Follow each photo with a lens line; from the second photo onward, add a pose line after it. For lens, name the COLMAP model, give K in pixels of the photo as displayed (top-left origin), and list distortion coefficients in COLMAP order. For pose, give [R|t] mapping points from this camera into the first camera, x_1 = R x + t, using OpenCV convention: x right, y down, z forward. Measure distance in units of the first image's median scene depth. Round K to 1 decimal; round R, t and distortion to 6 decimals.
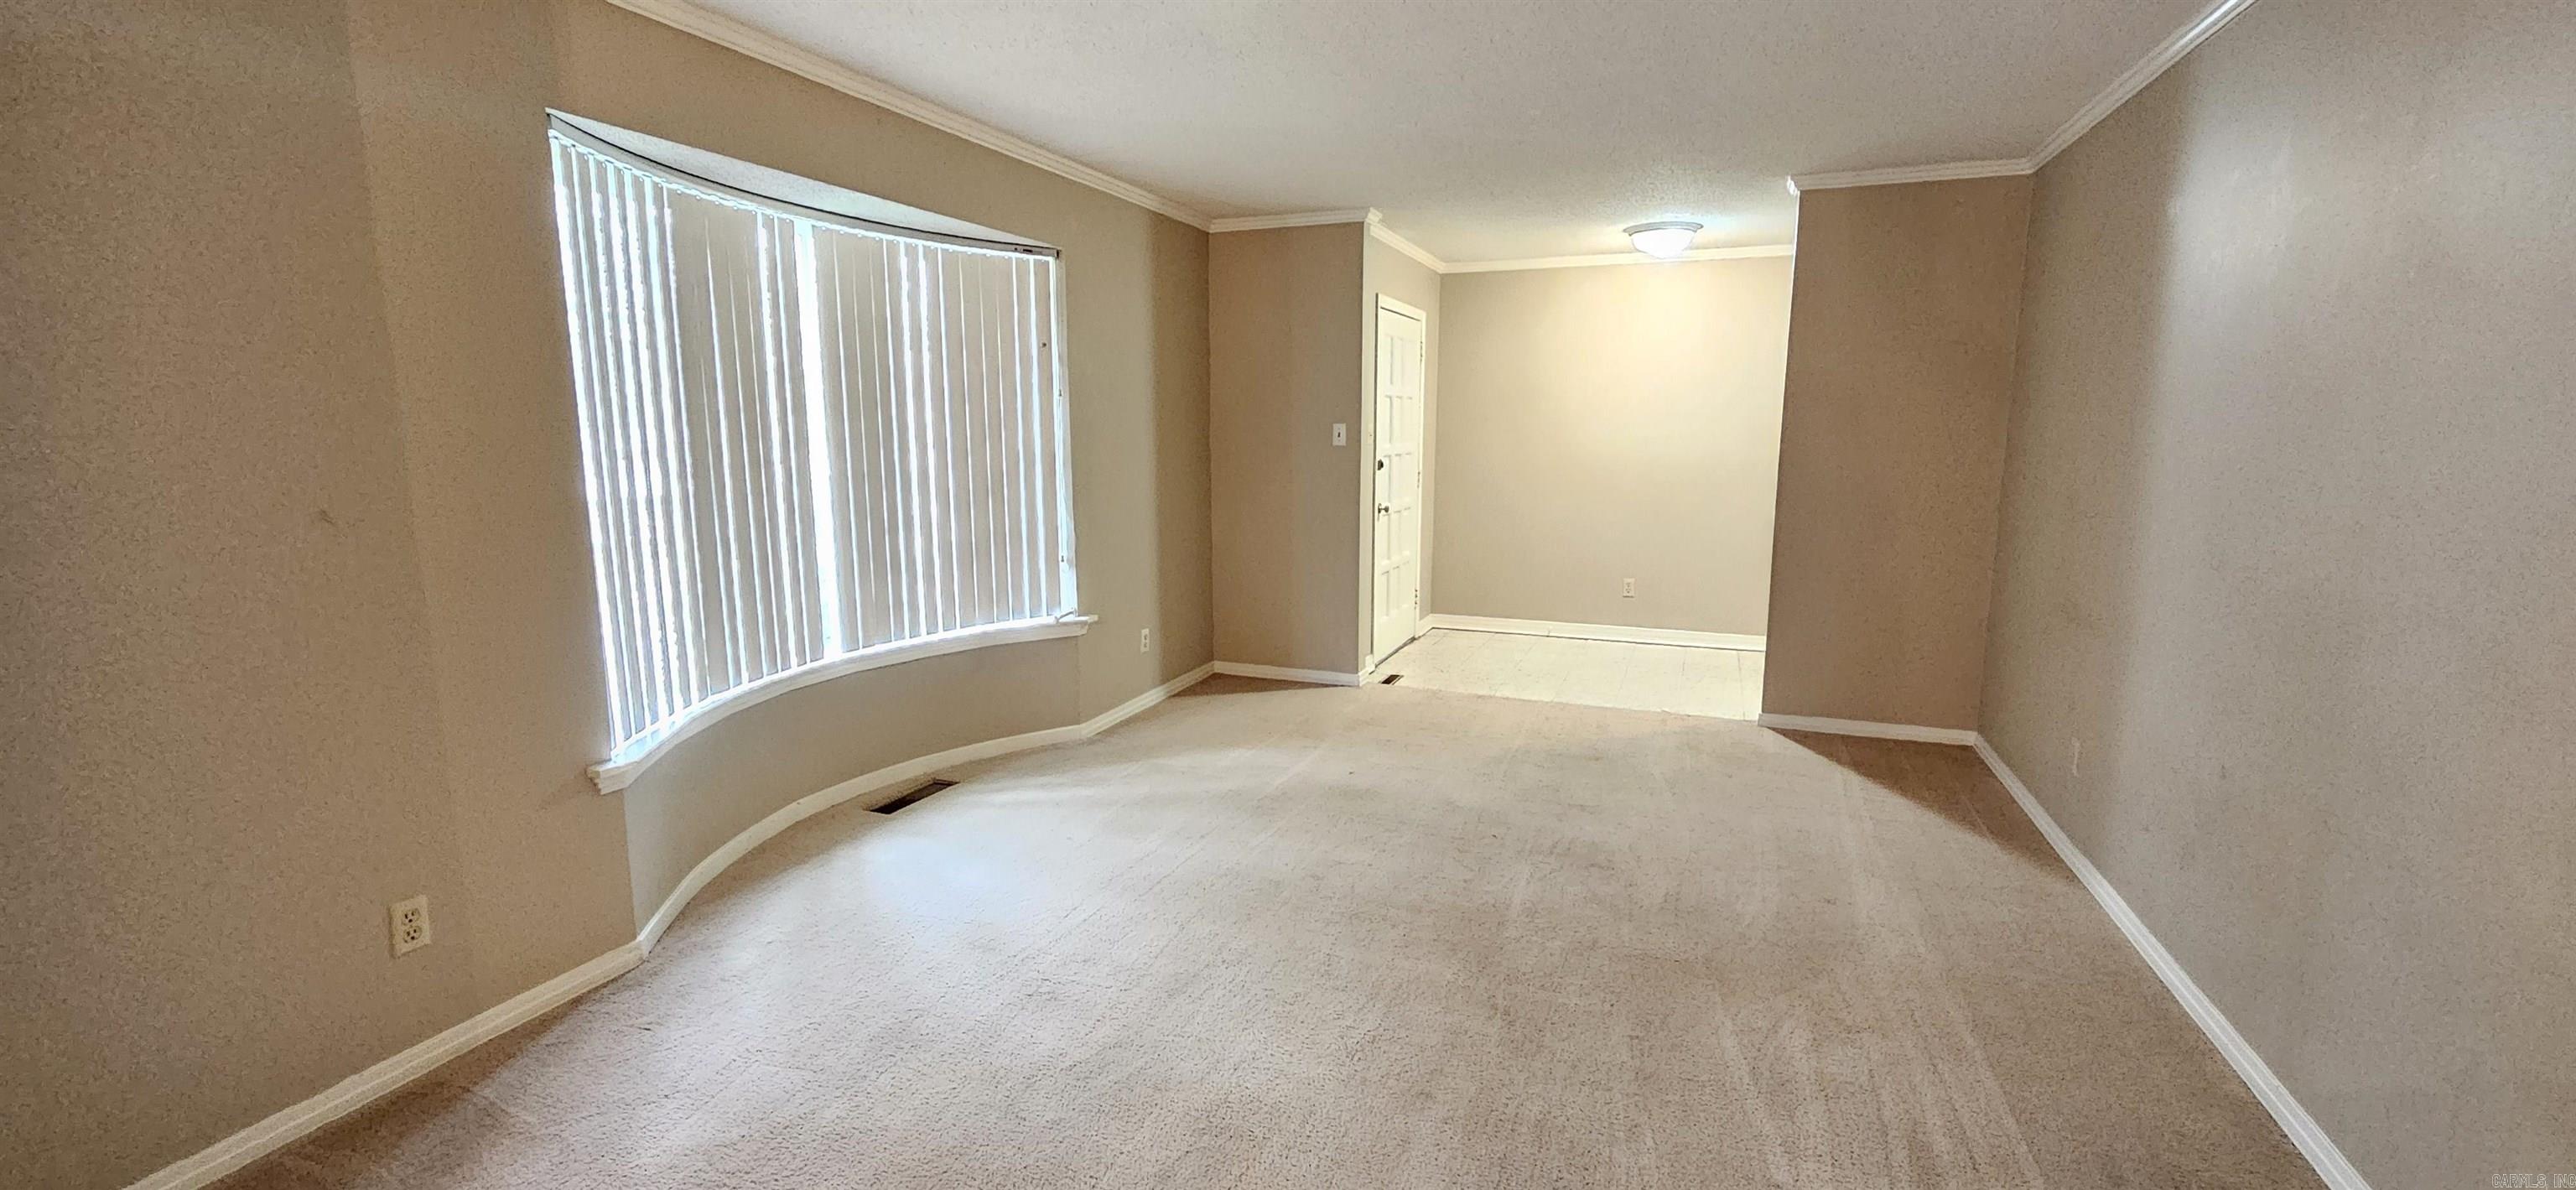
lens RADIAL K [[1053.1, 0, 1285.9], [0, 1053.1, 597.0], [0, 0, 1]] dist [-0.002134, 0.000105]
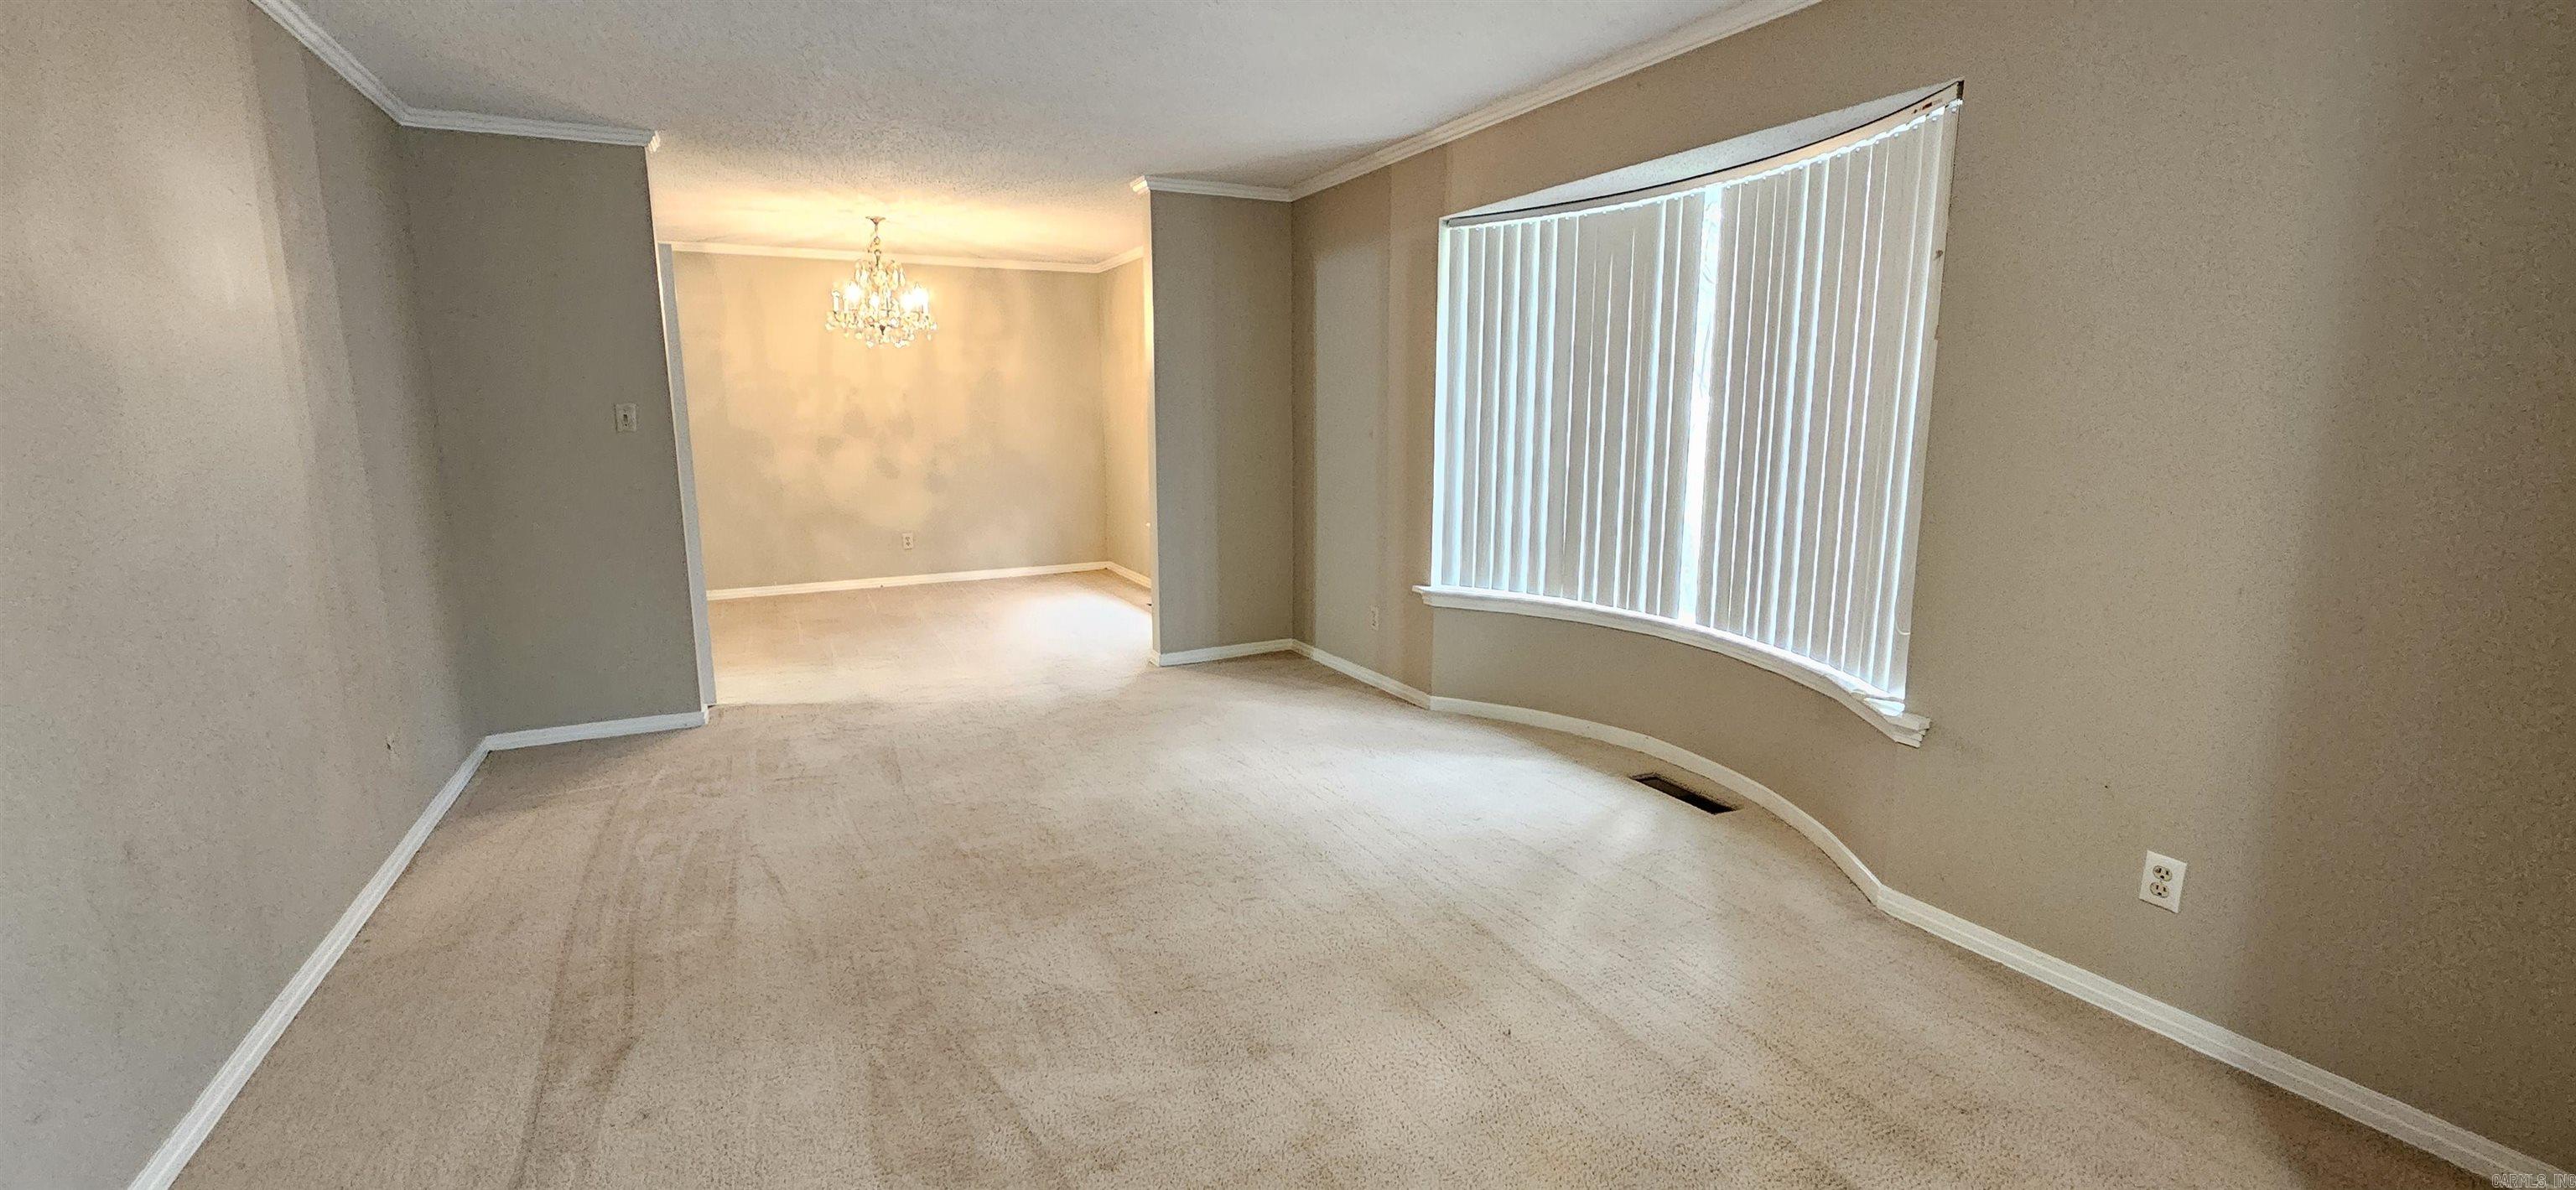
lens RADIAL K [[1053.1, 0, 1290.6], [0, 1053.1, 593.7], [0, 0, 1]] dist [-0.002134, 0.000105]
pose [[-0.667928, 0.135972, -0.731700, 0.581290], [-0.111868, 0.953655, 0.279336, -0.216578], [0.735771, 0.268430, -0.621761, 1.390091]]
